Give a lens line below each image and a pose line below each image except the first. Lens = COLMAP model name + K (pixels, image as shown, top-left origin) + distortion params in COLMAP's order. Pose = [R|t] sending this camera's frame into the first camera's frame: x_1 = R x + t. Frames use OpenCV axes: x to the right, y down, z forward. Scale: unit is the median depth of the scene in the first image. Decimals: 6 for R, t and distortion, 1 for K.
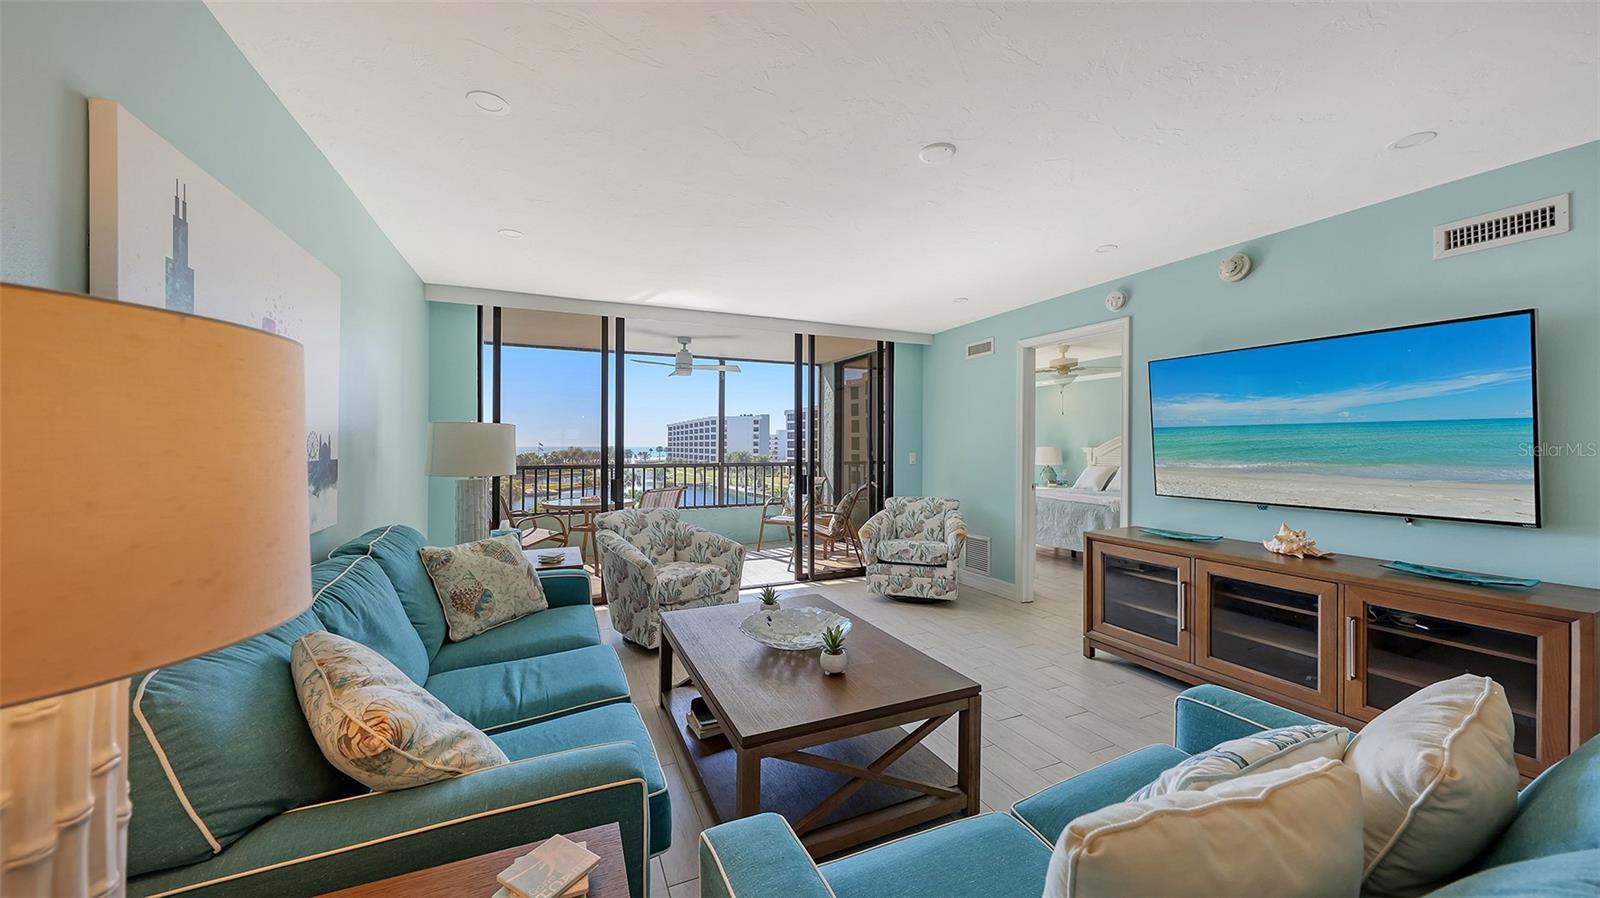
lens RADIAL K [[553.9, 0, 795.8], [0, 553.9, 447.4], [0, 0, 1]] dist [0.000870, -0.004216]
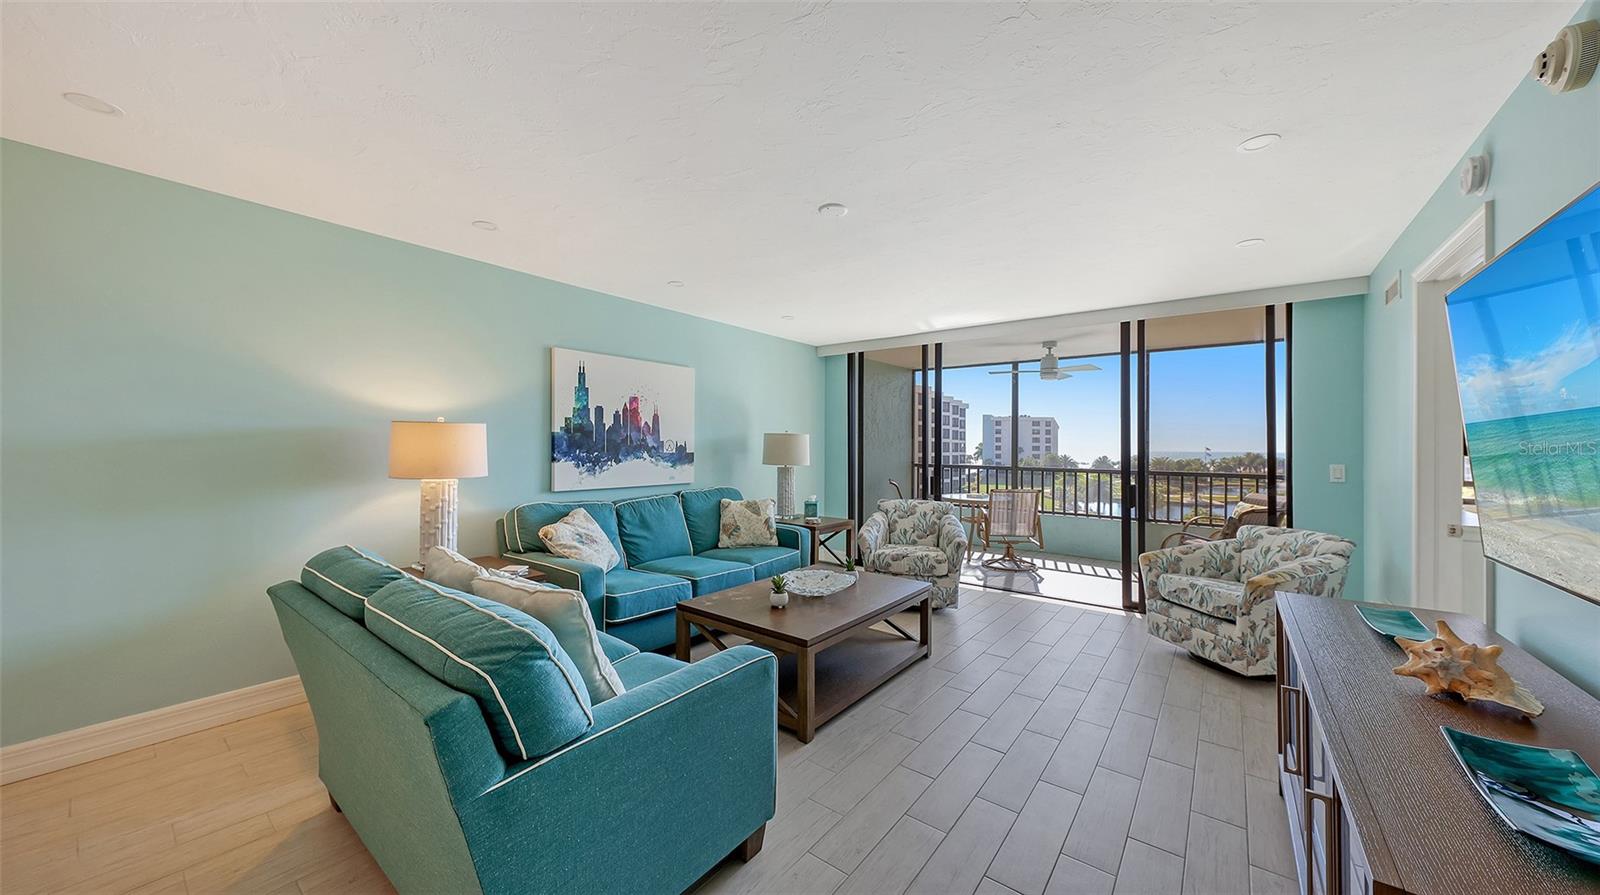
lens RADIAL K [[553.9, 0, 795.8], [0, 553.9, 445.9], [0, 0, 1]] dist [0.000870, -0.004216]
pose [[0.466180, 0.004811, -0.884677, 0.554381], [-0.013902, 0.999902, -0.001888, -0.002312], [0.884581, 0.013179, 0.466201, 0.151659]]
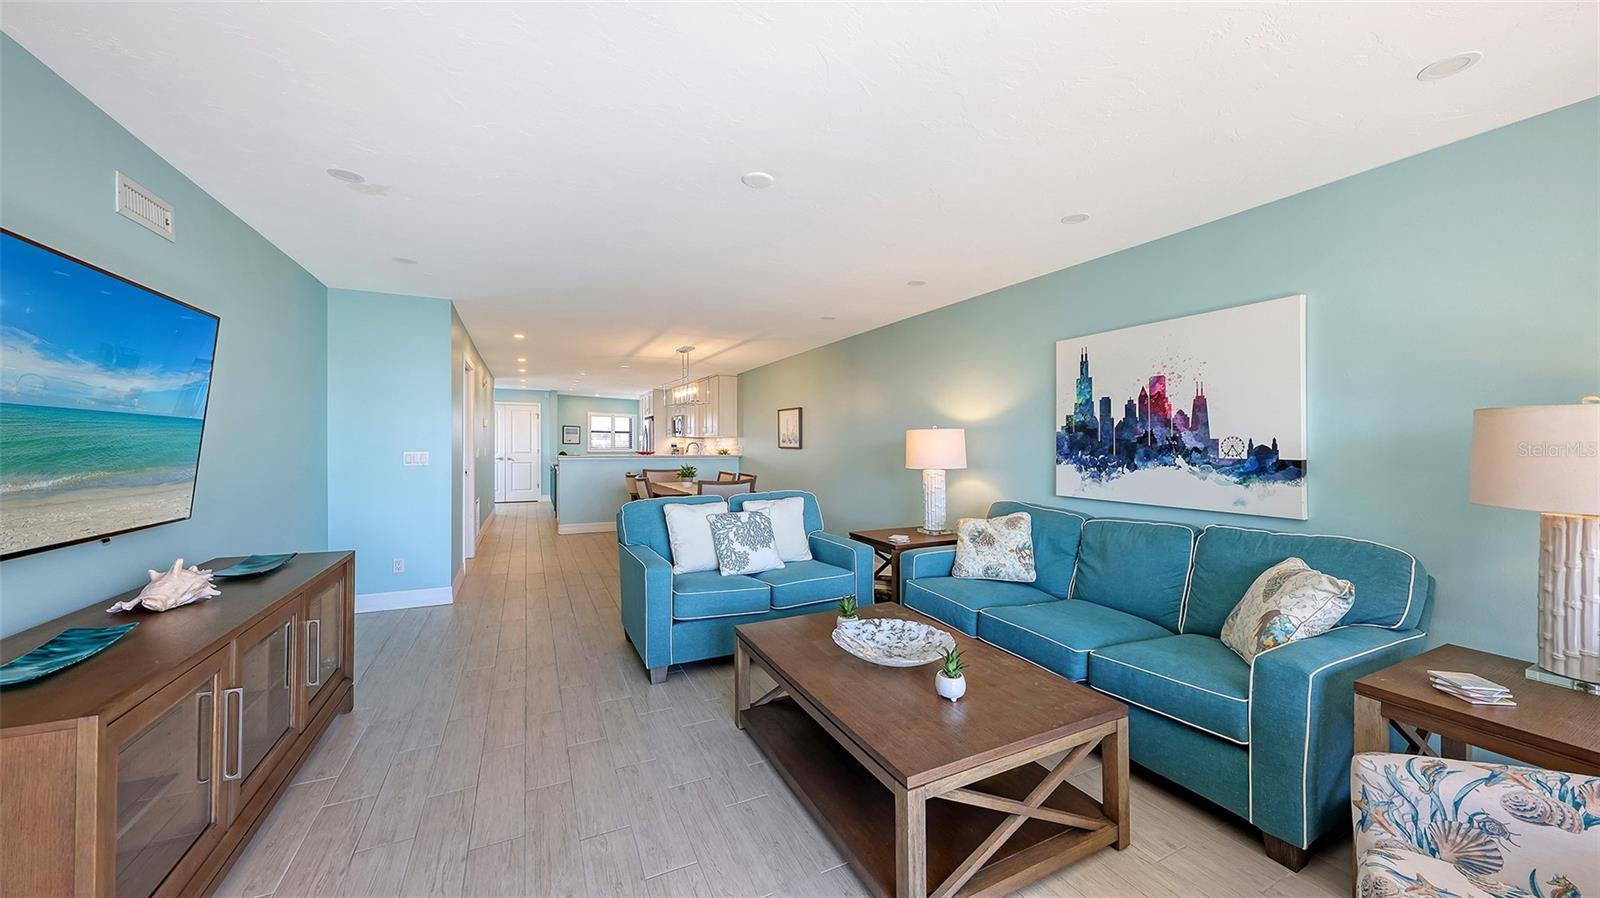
lens RADIAL K [[553.9, 0, 795.8], [0, 553.9, 447.4], [0, 0, 1]] dist [0.000870, -0.004216]
pose [[-0.999549, -0.004344, -0.029724, 0.087612], [-0.004629, 0.999944, 0.009527, -0.003752], [0.029681, 0.009660, -0.999513, 0.908445]]
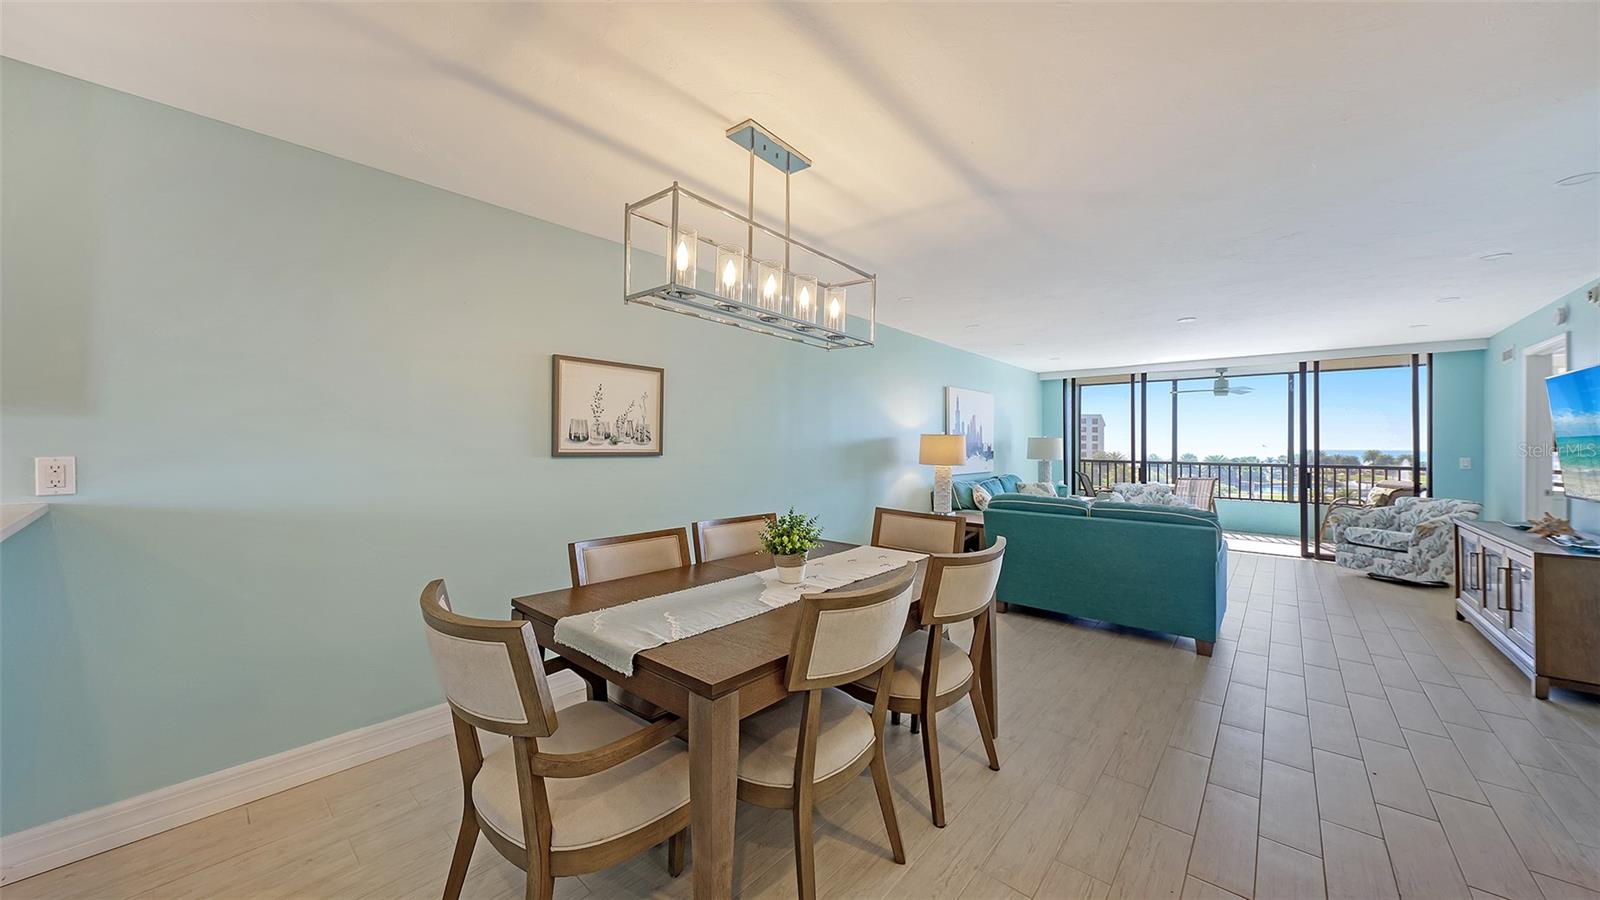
lens RADIAL K [[558.1, 0, 798.3], [0, 558.1, 444.0], [0, 0, 1]] dist [-0.000461, -0.000172]
pose [[0.419204, 0.002044, -0.907890, 0.708686], [-0.010194, 0.999945, -0.002456, -0.000458], [0.907835, 0.010285, 0.419201, -0.602520]]
